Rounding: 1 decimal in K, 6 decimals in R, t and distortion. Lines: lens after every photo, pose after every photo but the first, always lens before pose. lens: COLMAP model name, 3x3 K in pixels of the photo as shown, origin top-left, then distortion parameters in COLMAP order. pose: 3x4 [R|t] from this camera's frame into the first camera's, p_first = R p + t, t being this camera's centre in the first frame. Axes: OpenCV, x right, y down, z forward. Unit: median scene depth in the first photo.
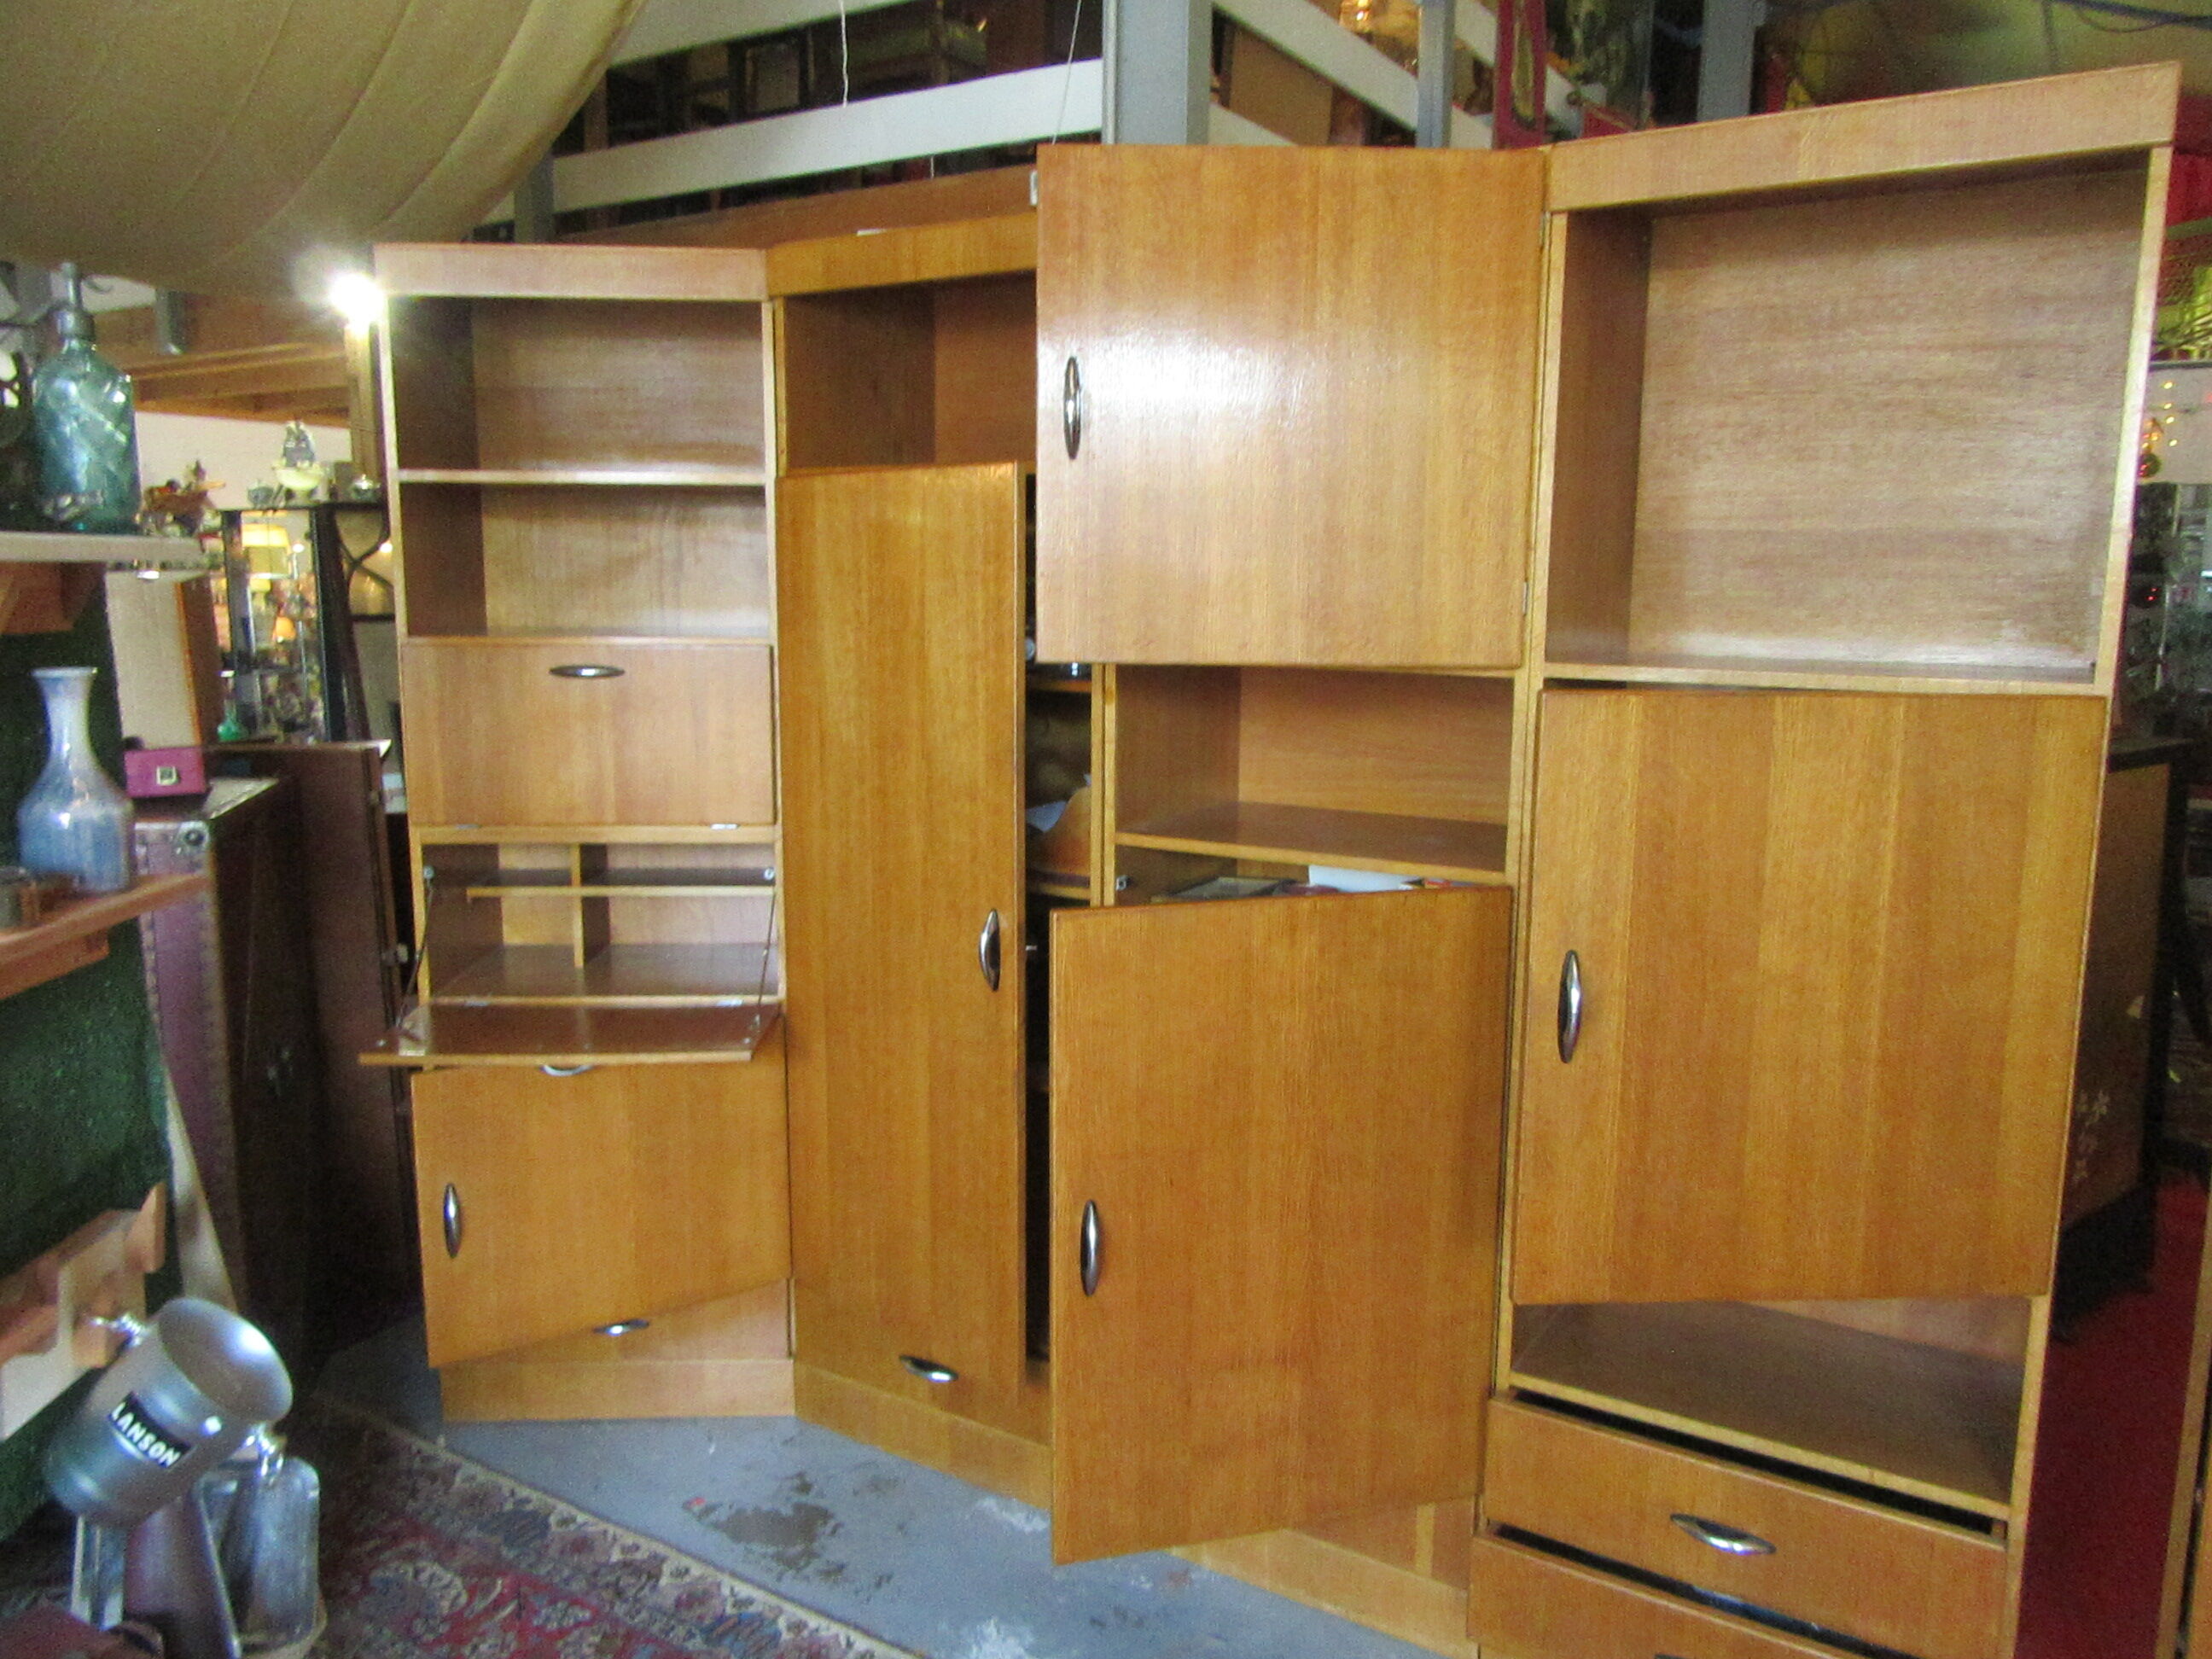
lens RADIAL K [[1644.7, 0, 1093.6], [0, 1644.7, 814.6], [0, 0, 1]] dist [-0.008054, 0.009349]
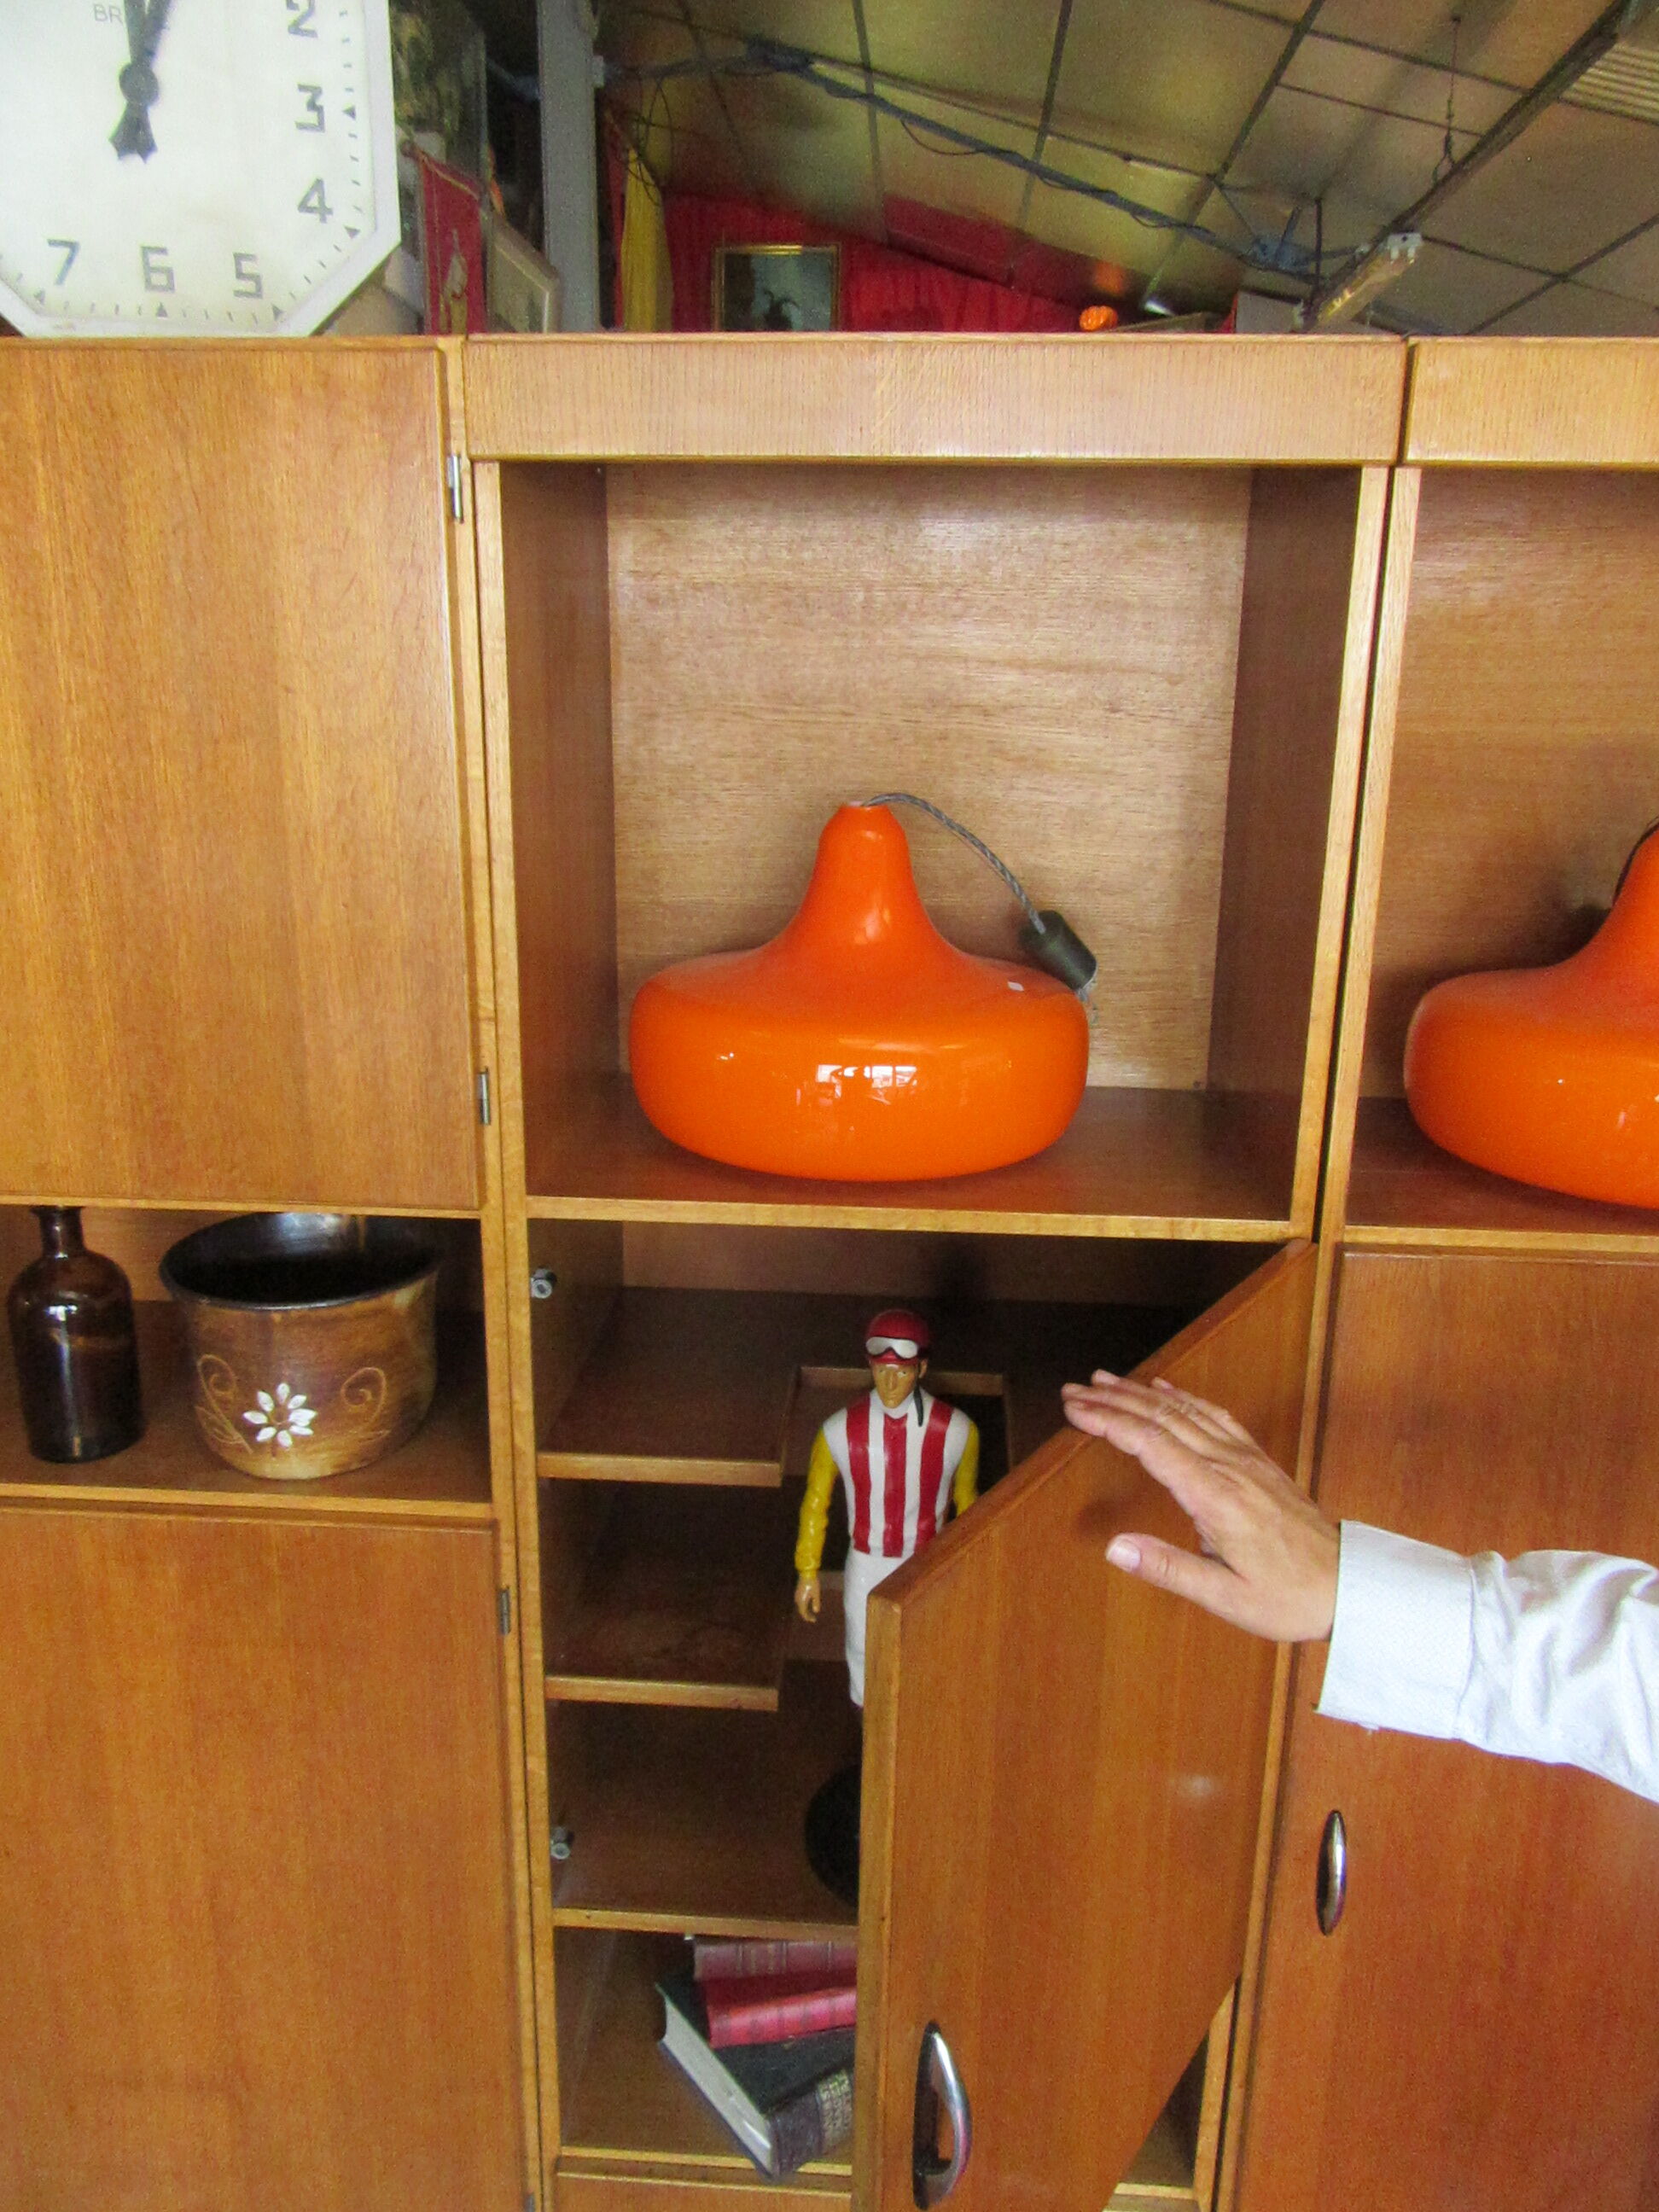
lens RADIAL K [[1644.7, 0, 814.4], [0, 1644.7, 1115.0], [0, 0, 1]] dist [-0.008054, 0.009349]
pose [[0.877927, -0.126443, 0.461798, 0.071497], [0.063346, 0.986695, 0.149735, -0.177288], [-0.474586, -0.102204, 0.874255, 0.339416]]
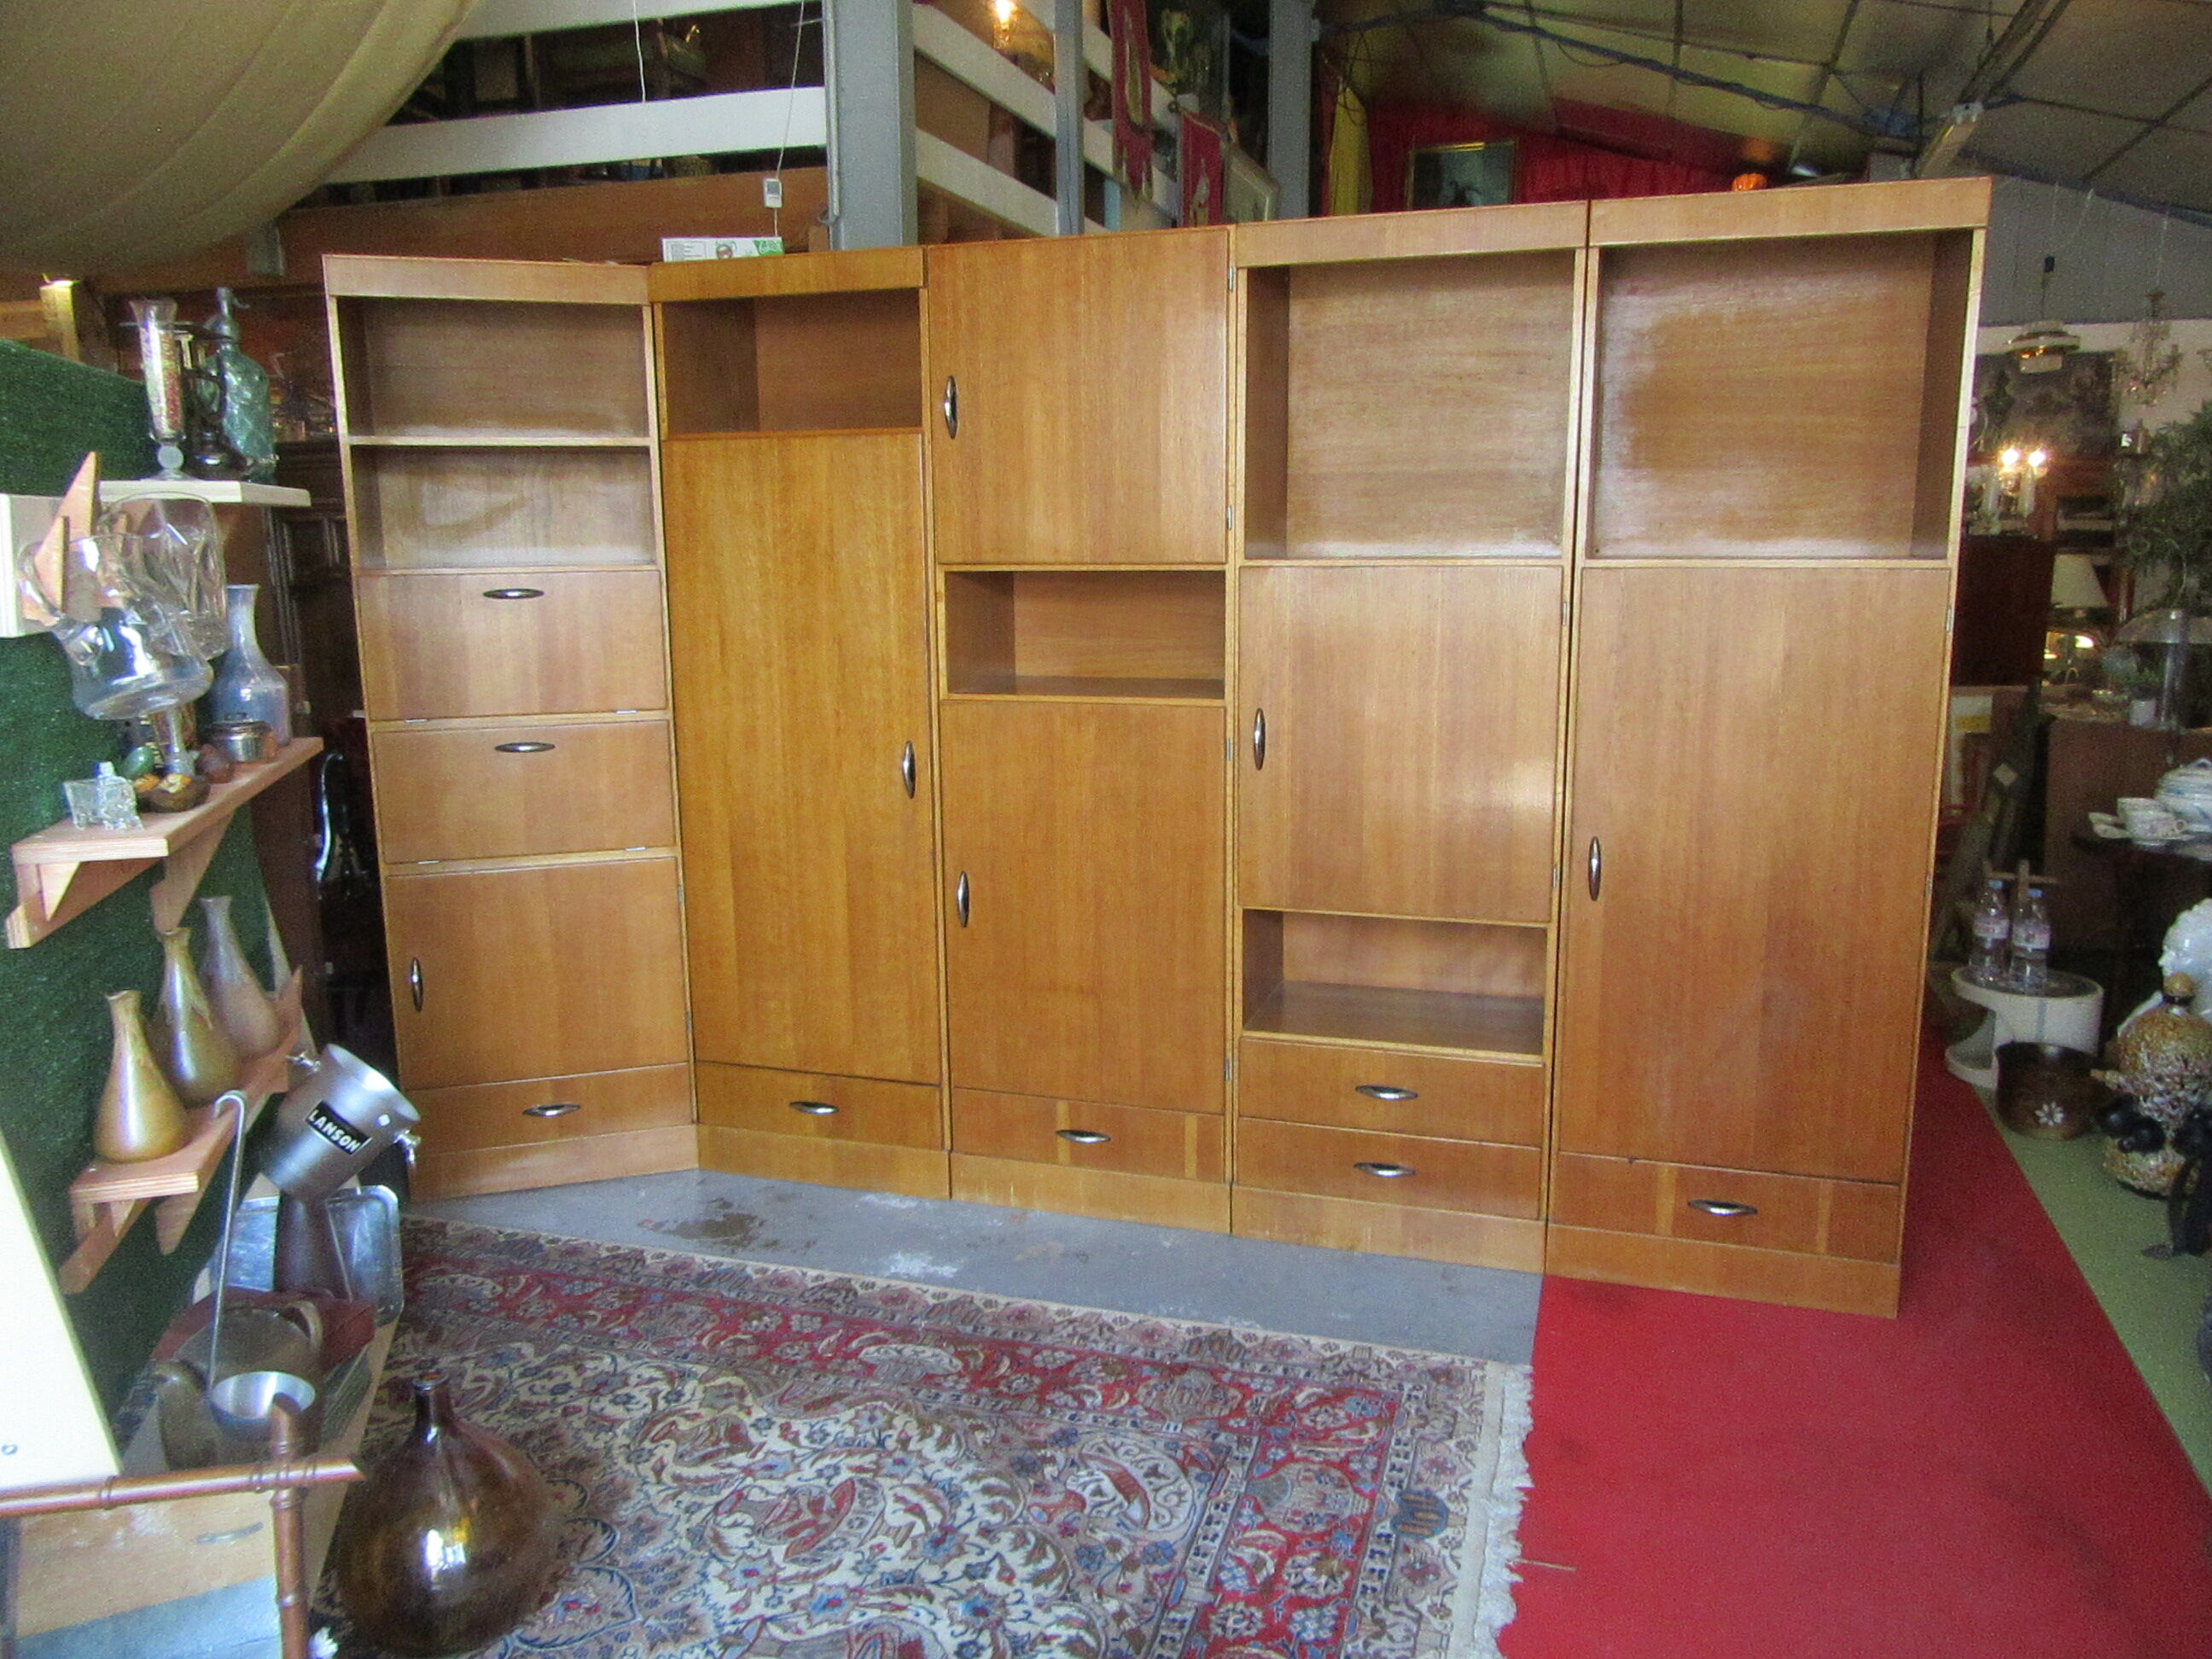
lens RADIAL K [[1644.7, 0, 1104.3], [0, 1644.7, 814.1], [0, 0, 1]] dist [-0.008054, 0.009349]
pose [[0.968422, -0.060286, 0.241917, -0.203386], [0.053598, 0.997979, 0.034139, 0.072667], [-0.243486, -0.020094, 0.969696, -0.394949]]
